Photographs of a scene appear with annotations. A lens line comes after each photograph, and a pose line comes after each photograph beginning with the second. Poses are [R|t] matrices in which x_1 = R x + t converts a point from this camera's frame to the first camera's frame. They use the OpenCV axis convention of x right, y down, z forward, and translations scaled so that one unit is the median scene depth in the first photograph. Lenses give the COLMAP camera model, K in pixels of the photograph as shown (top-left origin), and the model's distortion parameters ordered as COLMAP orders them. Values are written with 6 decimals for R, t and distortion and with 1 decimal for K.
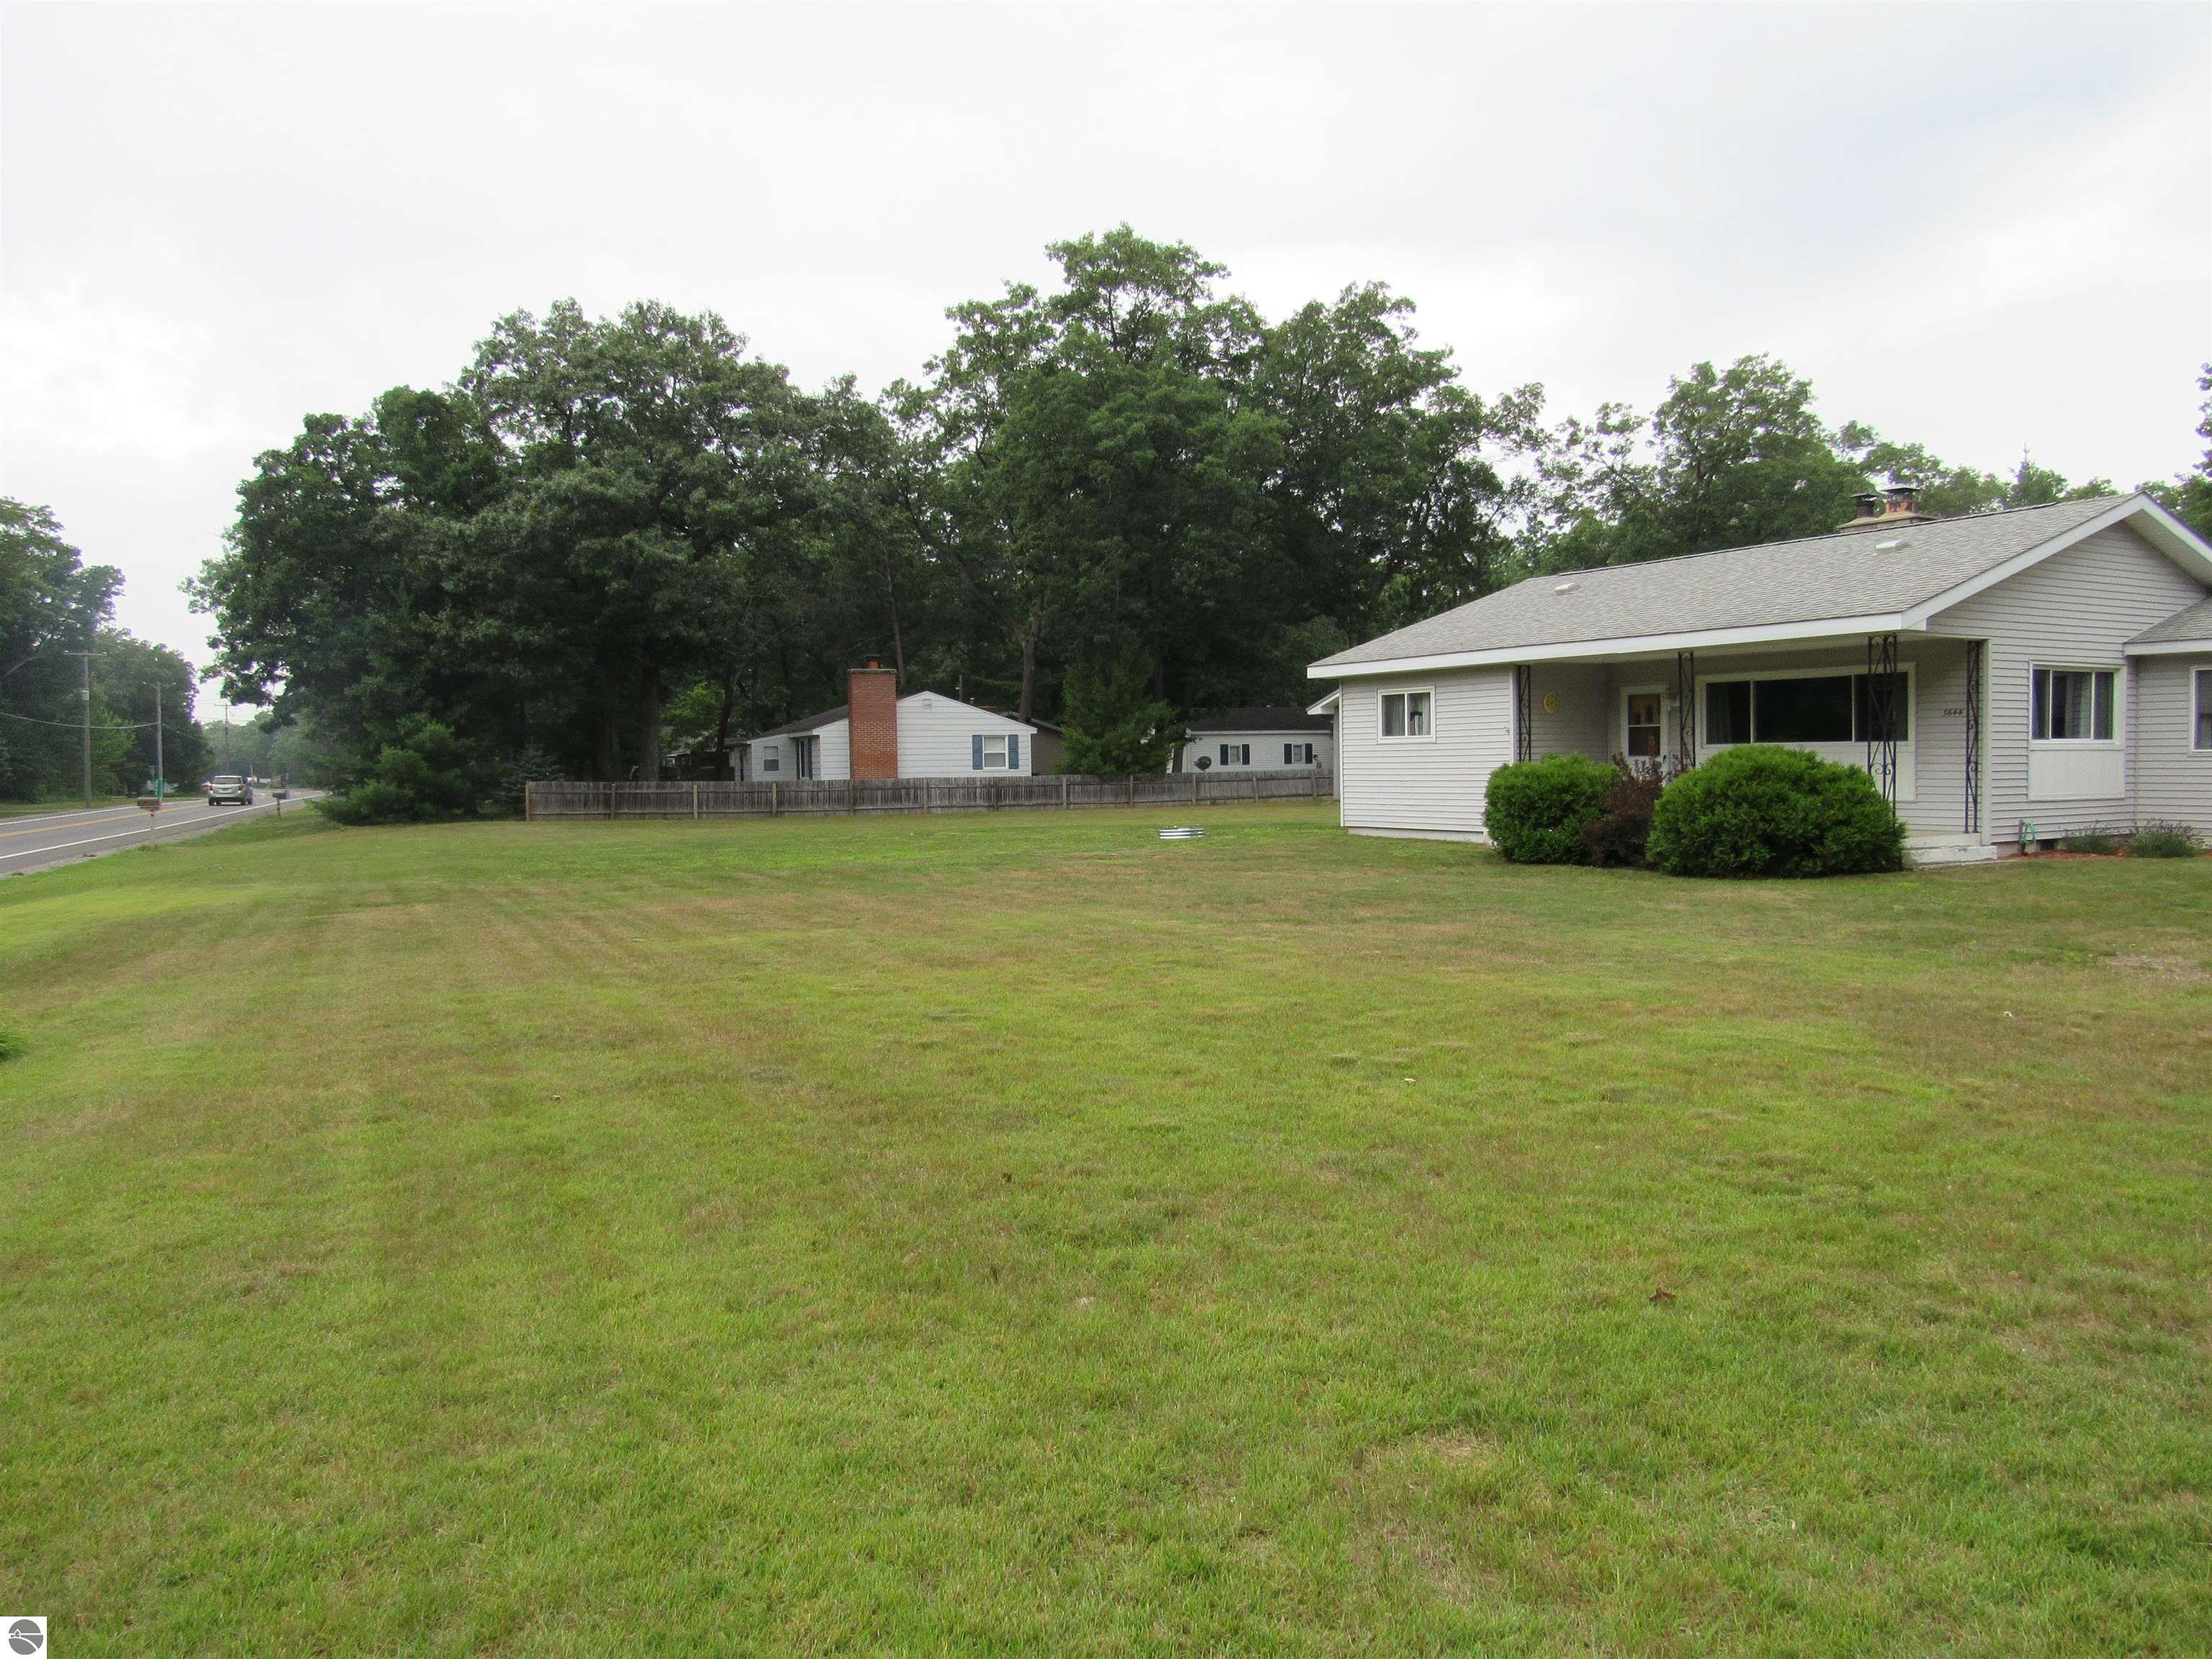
lens RADIAL K [[1574.6, 0, 1097.4], [0, 1574.6, 826.7], [0, 0, 1]] dist [-0.029514, 0.009344]
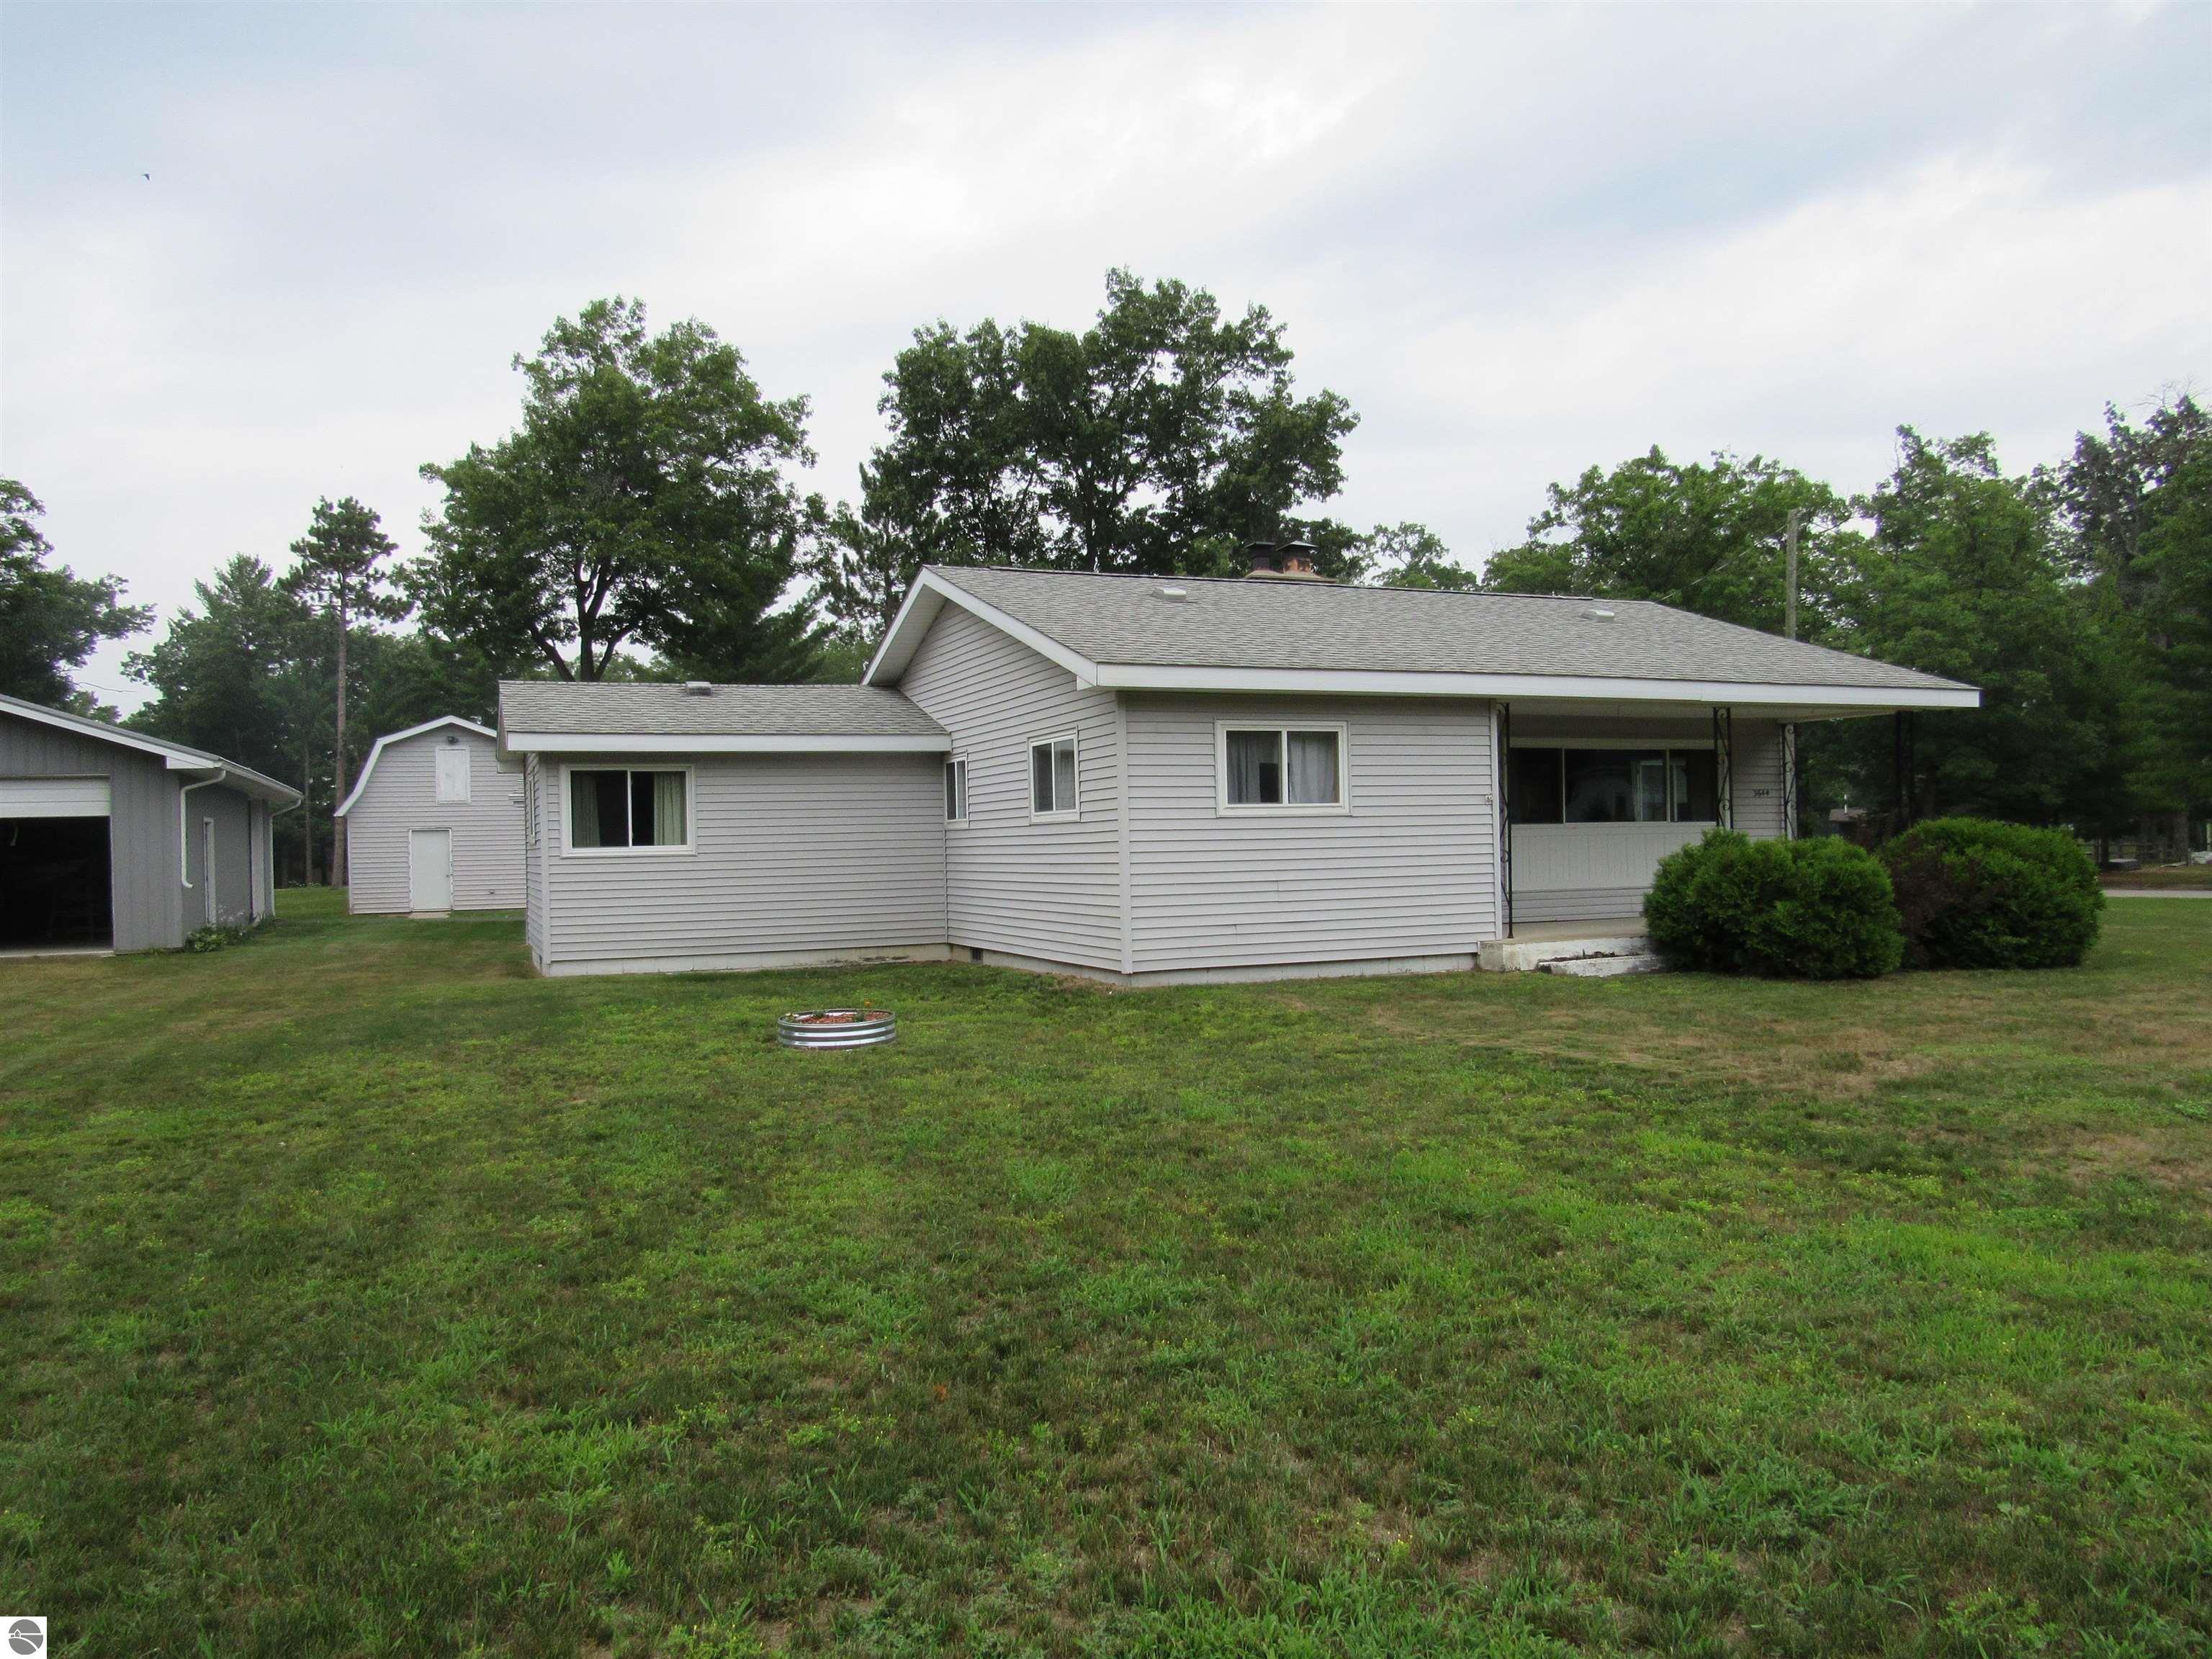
lens RADIAL K [[1574.6, 0, 1110.6], [0, 1574.6, 833.5], [0, 0, 1]] dist [-0.029514, 0.009344]
pose [[0.119149, 0.020946, 0.992655, -0.364149], [0.062290, 0.997650, -0.028528, -0.032198], [-0.990921, 0.065232, 0.117564, 0.938755]]
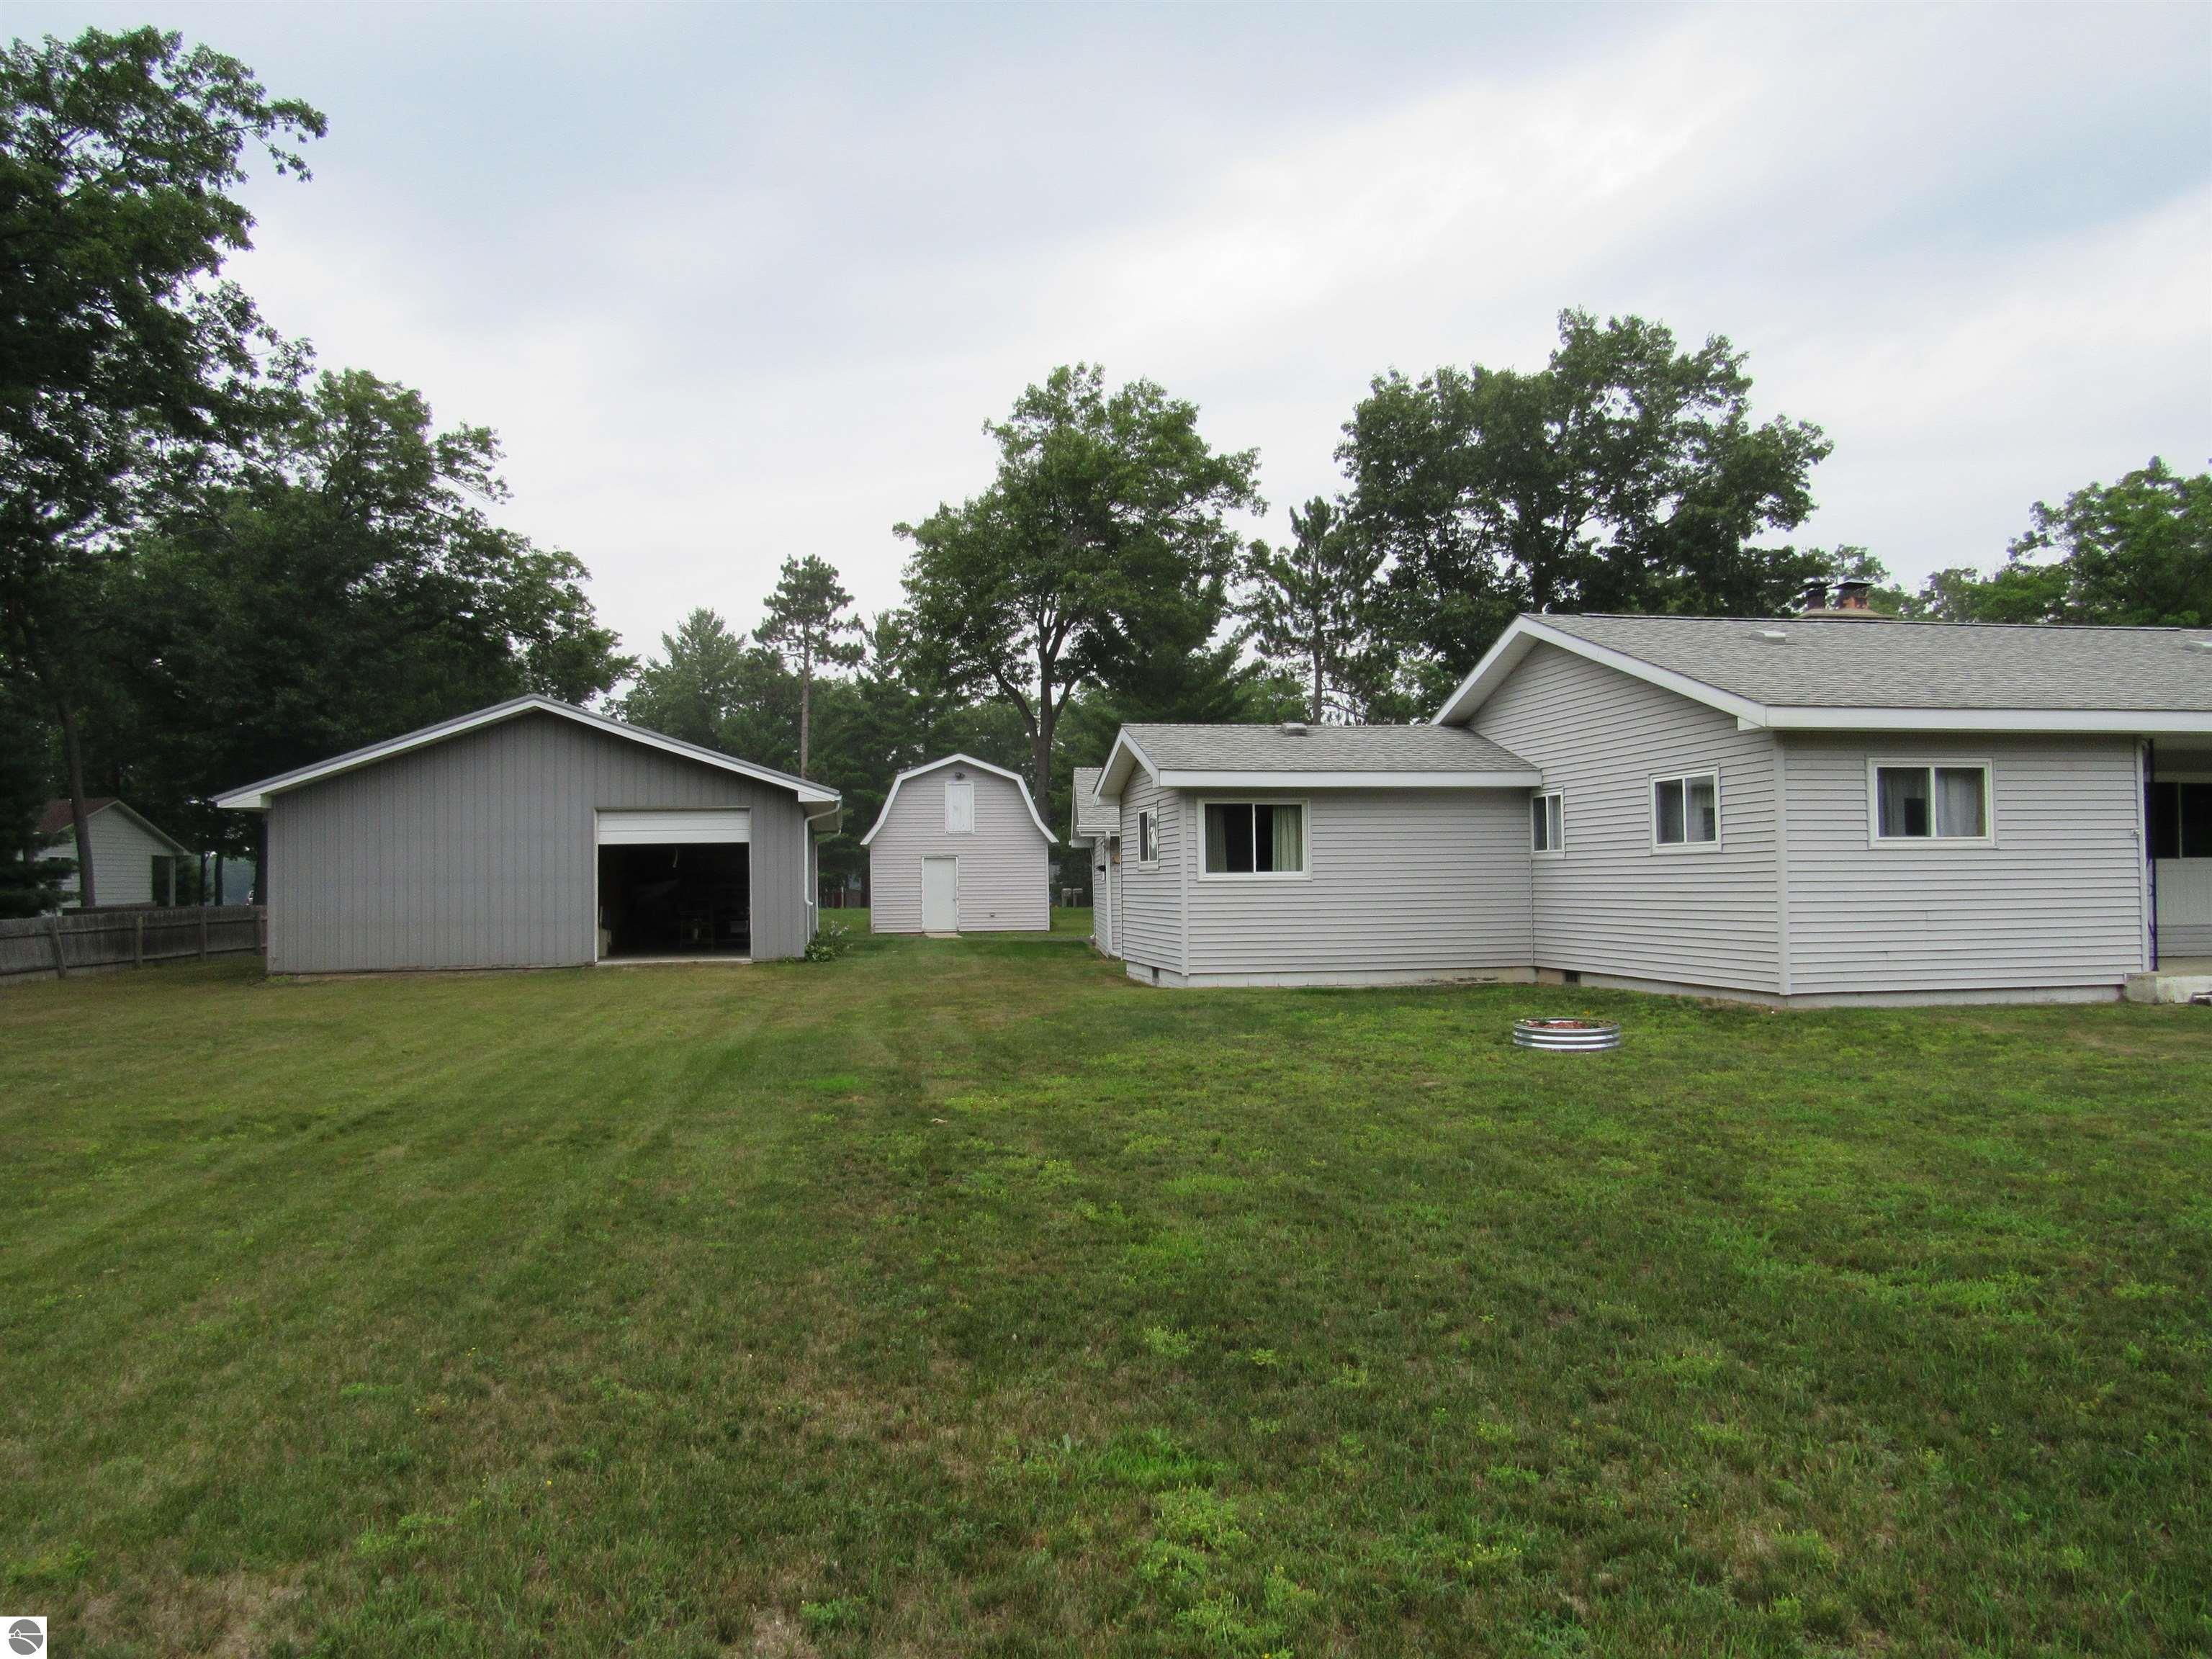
lens RADIAL K [[1574.6, 0, 1106.4], [0, 1574.6, 833.9], [0, 0, 1]] dist [-0.029514, 0.009344]
pose [[0.336632, 0.042931, 0.940657, -0.449298], [0.044910, 0.997091, -0.061579, -0.033968], [-0.940565, 0.062974, 0.333725, 1.035272]]
